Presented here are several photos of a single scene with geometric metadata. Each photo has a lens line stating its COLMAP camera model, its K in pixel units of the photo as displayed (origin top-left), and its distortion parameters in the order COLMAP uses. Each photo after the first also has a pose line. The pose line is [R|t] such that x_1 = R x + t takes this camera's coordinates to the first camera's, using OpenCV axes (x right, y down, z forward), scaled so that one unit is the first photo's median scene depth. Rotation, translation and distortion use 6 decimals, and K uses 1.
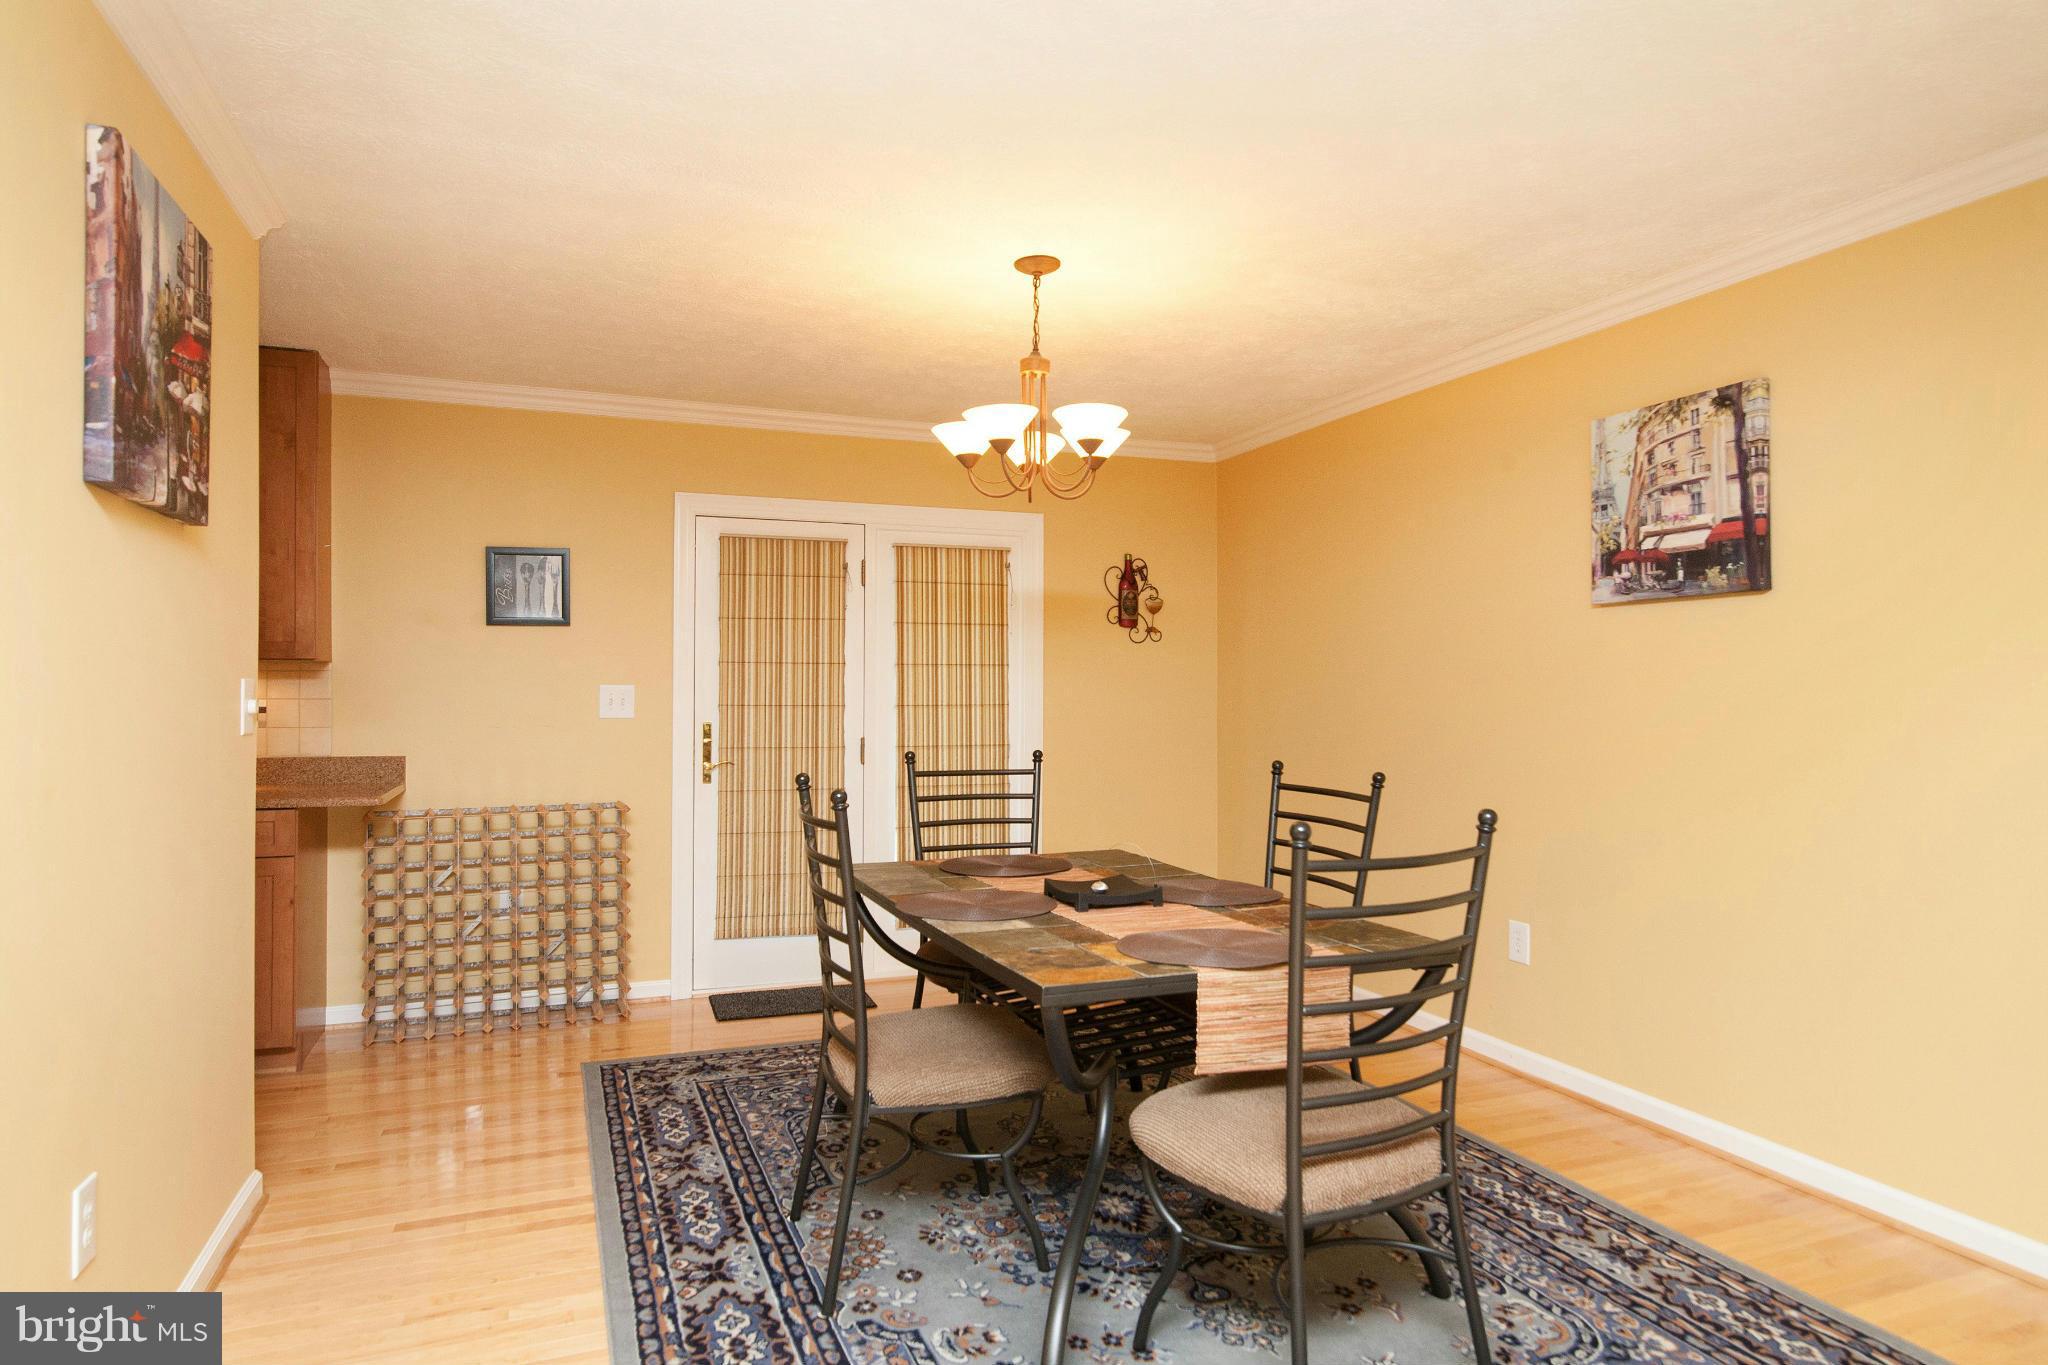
lens RADIAL K [[1190.8, 0, 1017.5], [0, 1190.8, 693.0], [0, 0, 1]] dist [-0.001404, -0.000467]
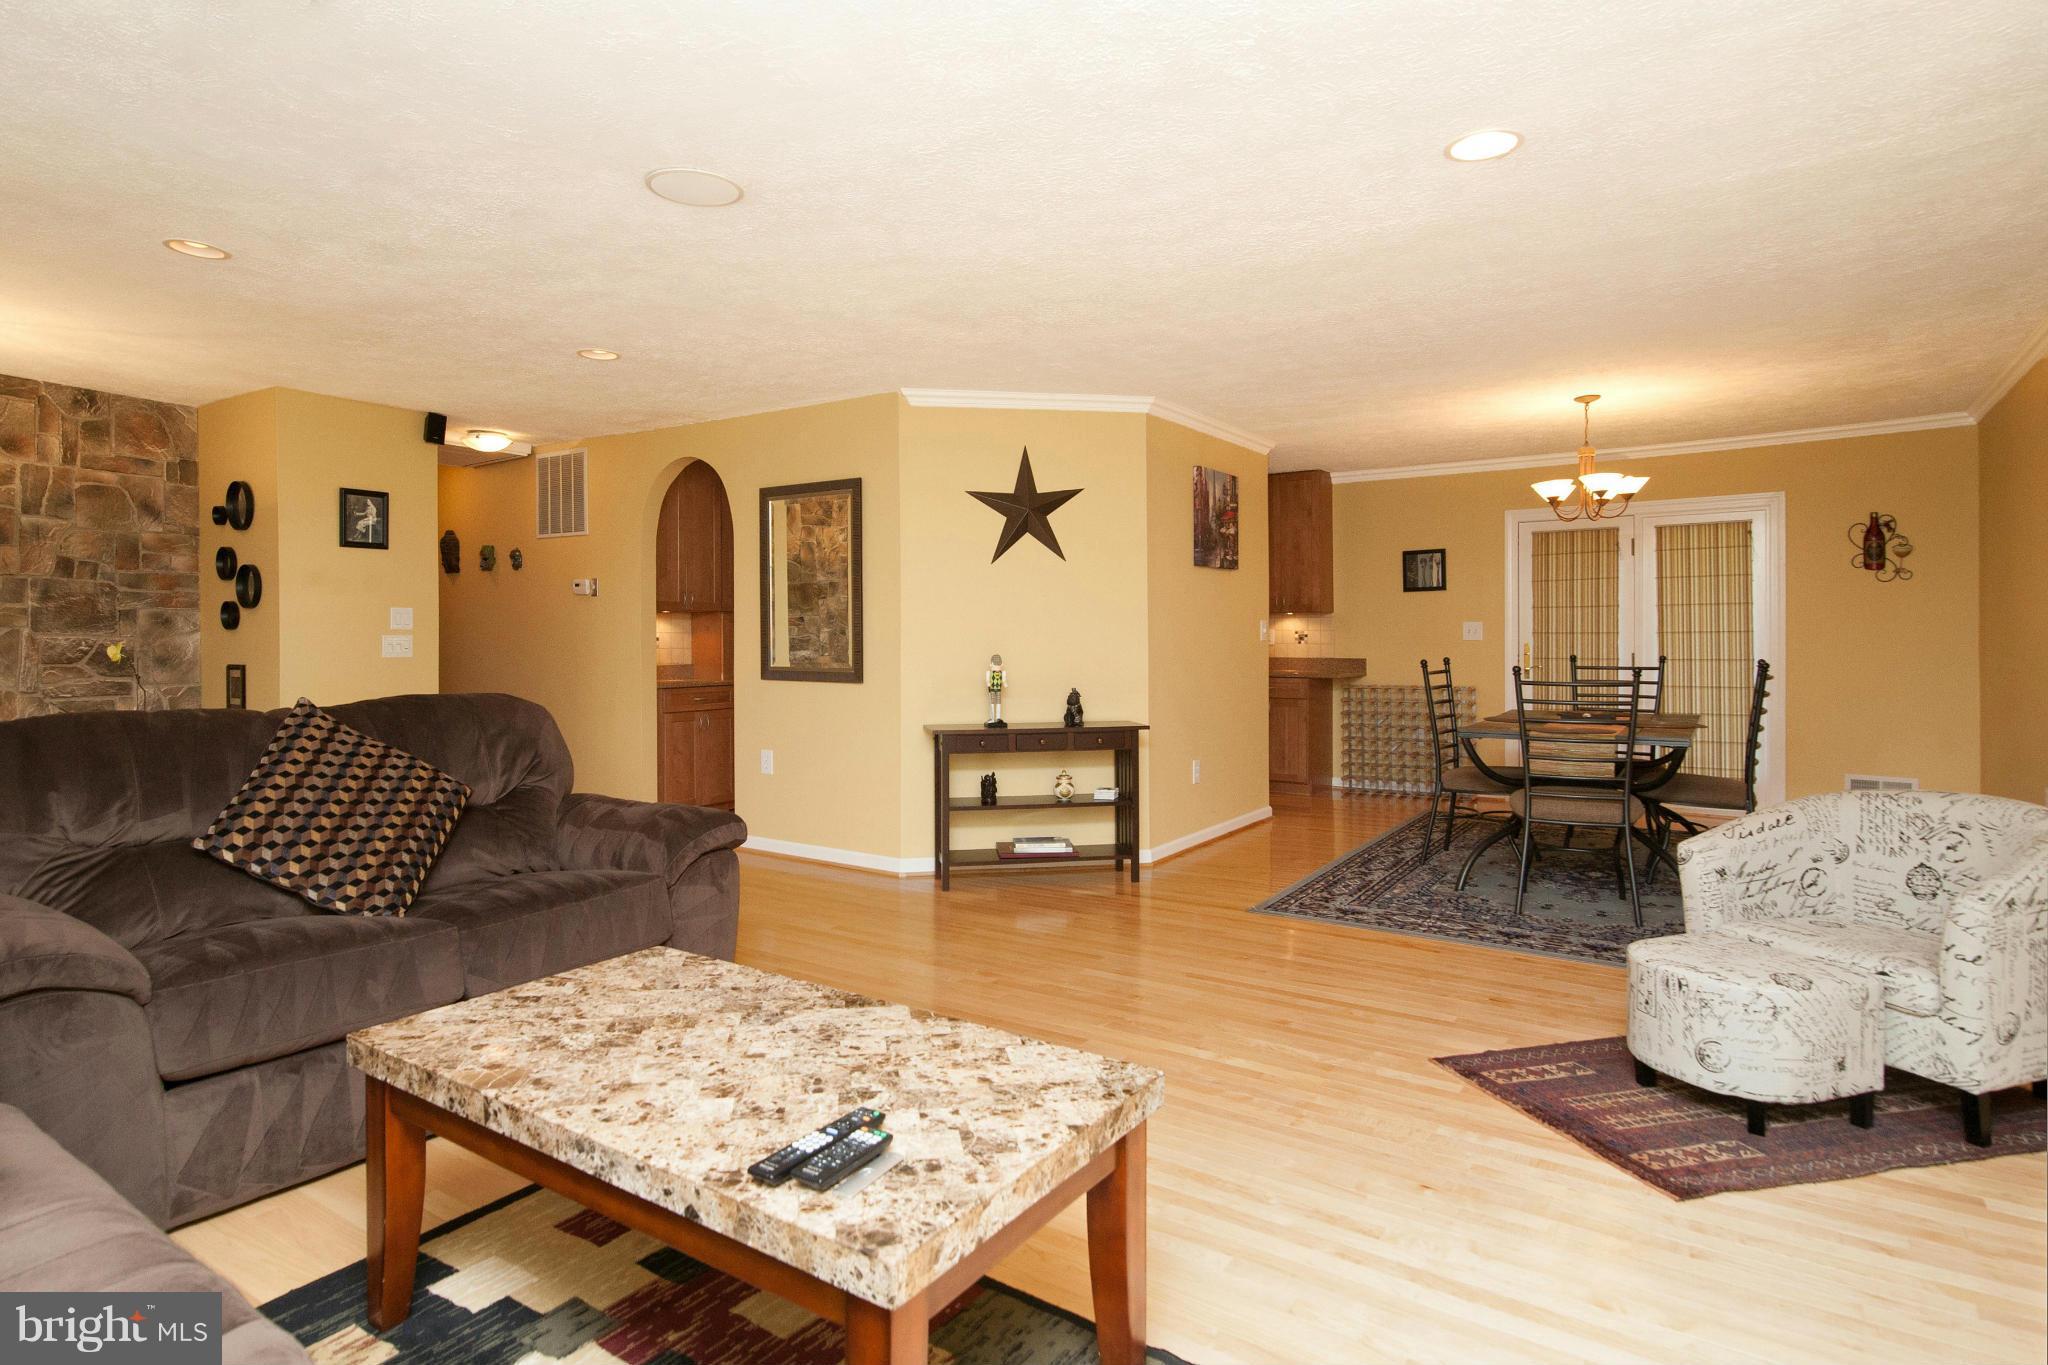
lens RADIAL K [[1081.9, 0, 1024.0], [0, 1081.9, 682.5], [0, 0, 1]] dist [0.001964, 0.001147]
pose [[0.568974, 0.031149, -0.821766, 0.632252], [0.006955, 0.999064, 0.042685, 0.012398], [0.822326, -0.030002, 0.568225, -0.502987]]
